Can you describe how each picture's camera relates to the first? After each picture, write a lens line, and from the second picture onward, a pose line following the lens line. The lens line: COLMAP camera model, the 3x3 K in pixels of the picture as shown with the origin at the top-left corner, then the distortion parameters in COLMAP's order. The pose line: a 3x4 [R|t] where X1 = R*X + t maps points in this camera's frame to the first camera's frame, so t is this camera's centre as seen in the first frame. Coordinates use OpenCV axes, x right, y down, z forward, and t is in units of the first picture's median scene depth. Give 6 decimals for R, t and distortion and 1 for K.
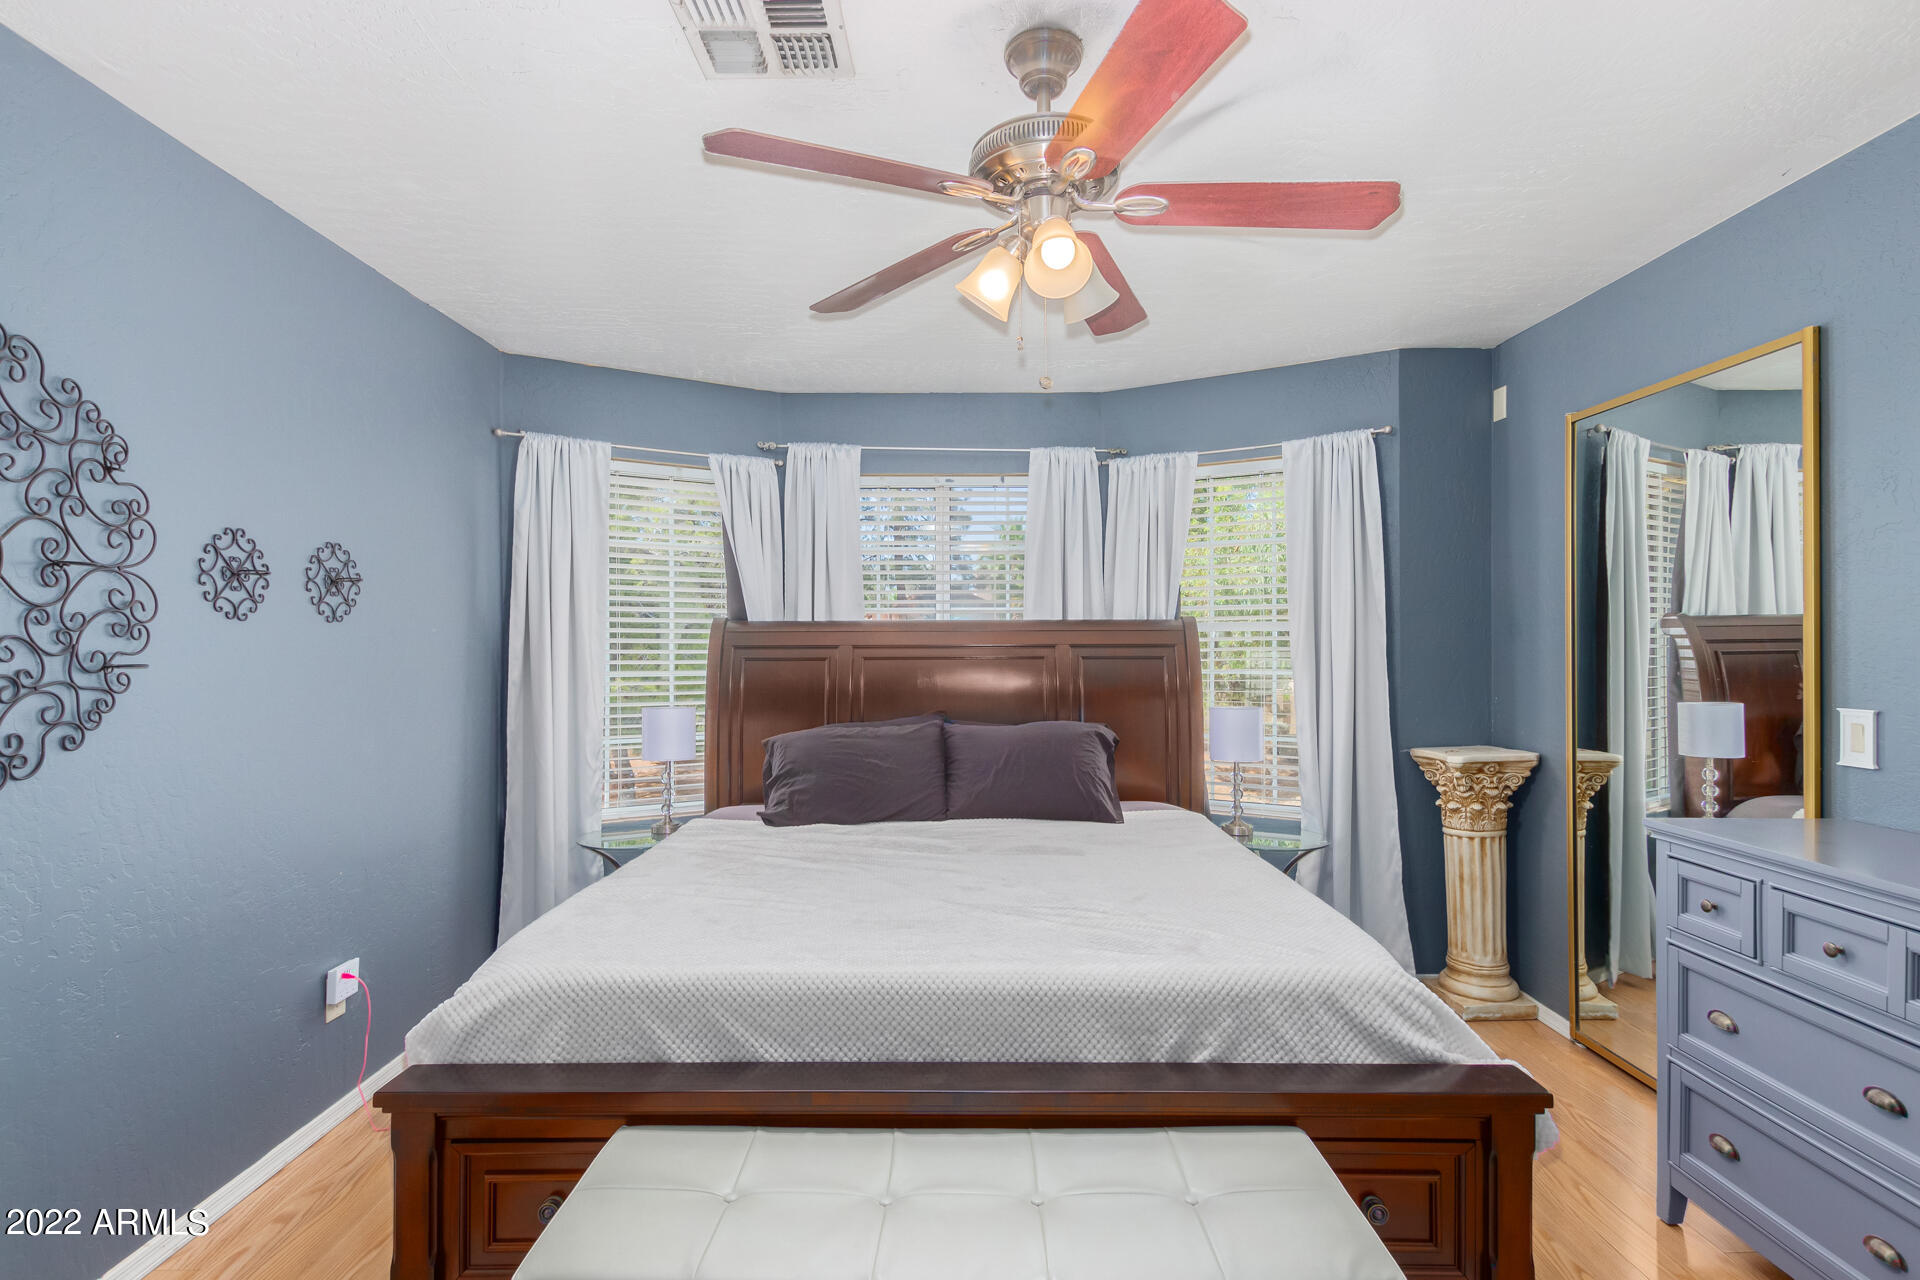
lens RADIAL K [[919.3, 0, 953.9], [0, 919.3, 645.5], [0, 0, 1]] dist [0.012432, 0.001515]
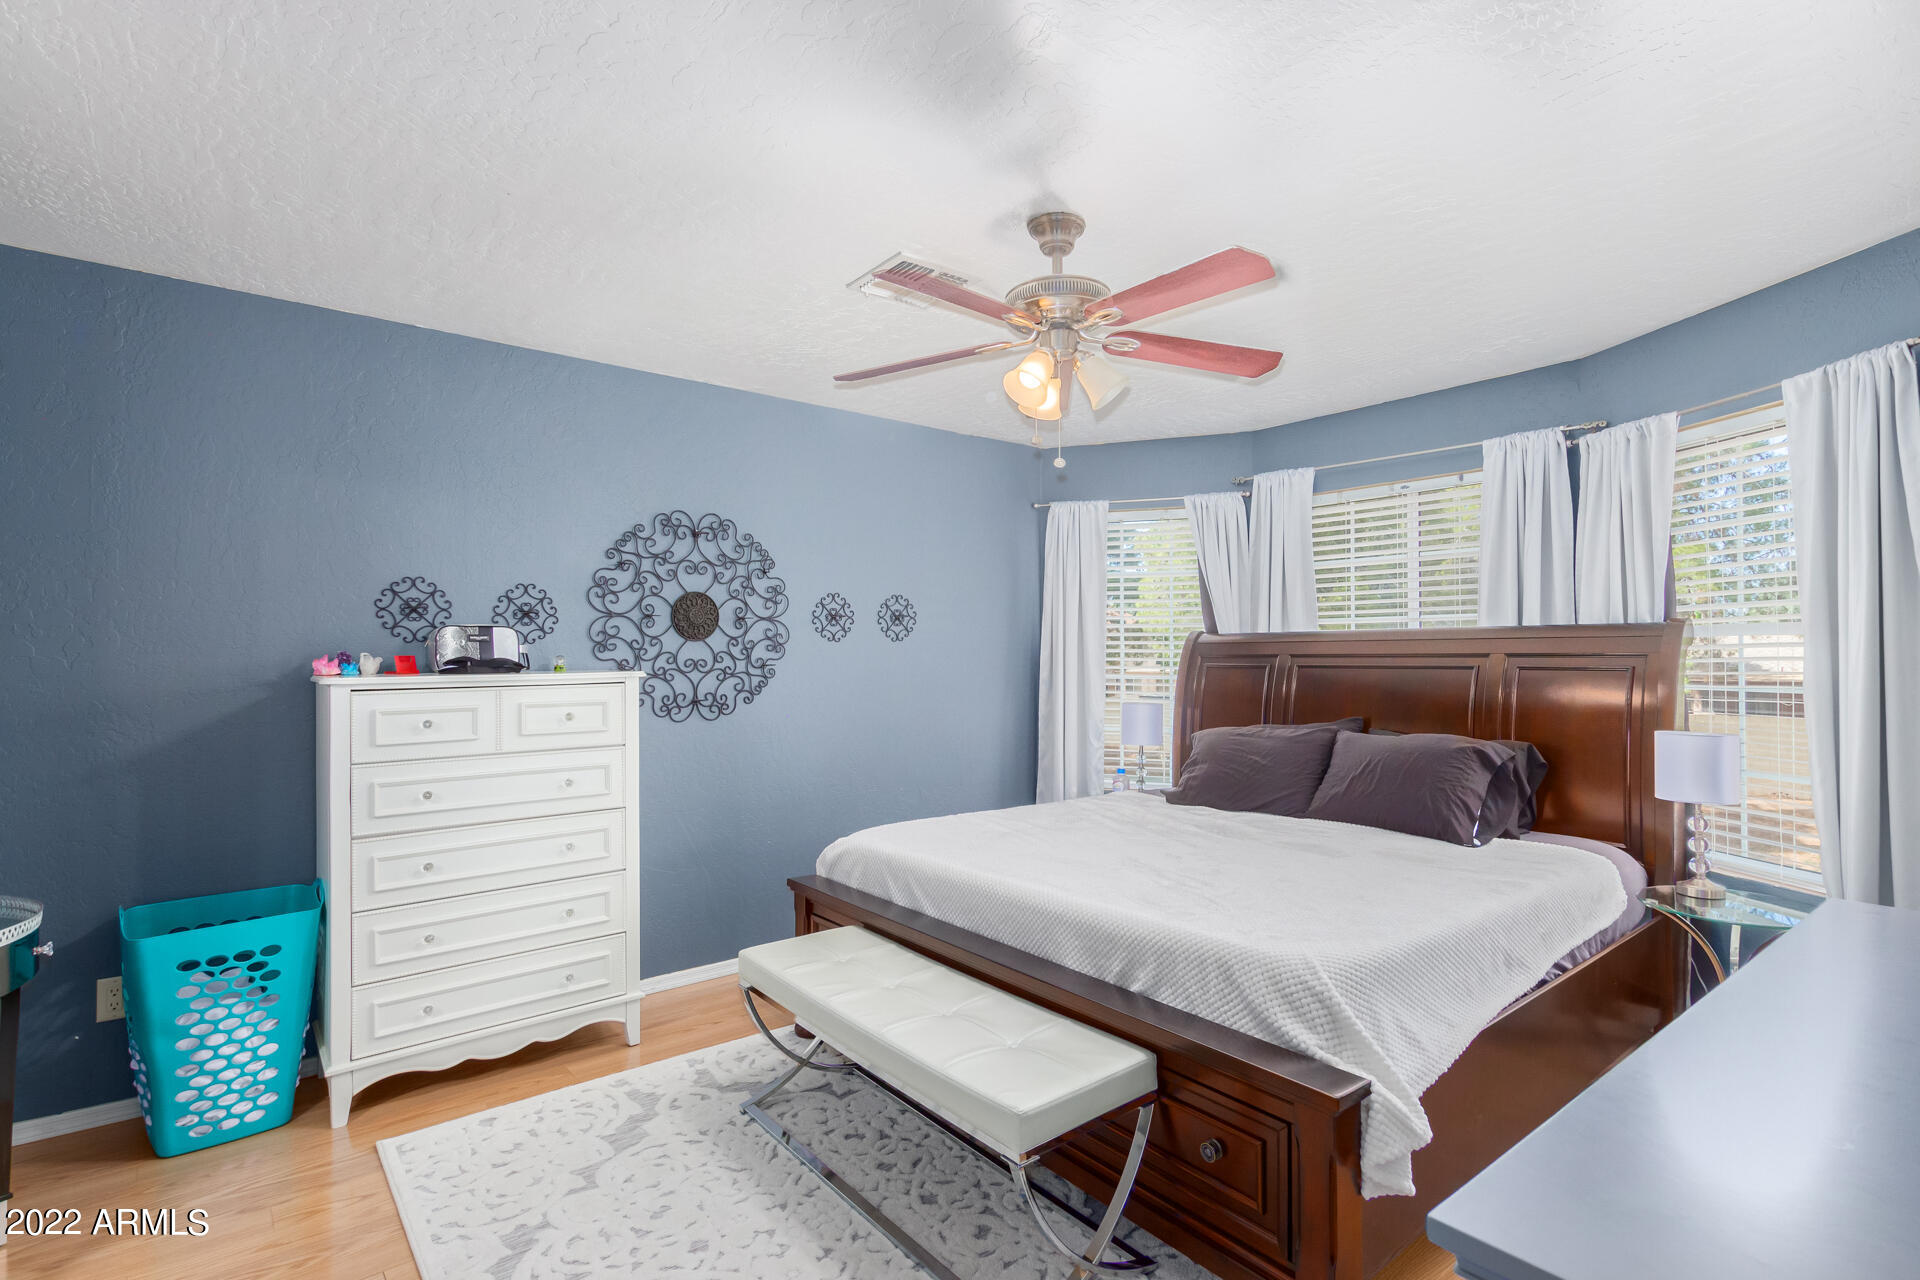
lens RADIAL K [[919.3, 0, 966.3], [0, 919.3, 644.1], [0, 0, 1]] dist [0.012432, 0.001515]
pose [[0.629439, -0.008856, -0.776999, 0.850025], [0.001458, 0.999947, -0.010216, -0.003254], [0.777048, 0.005298, 0.629419, 0.031617]]
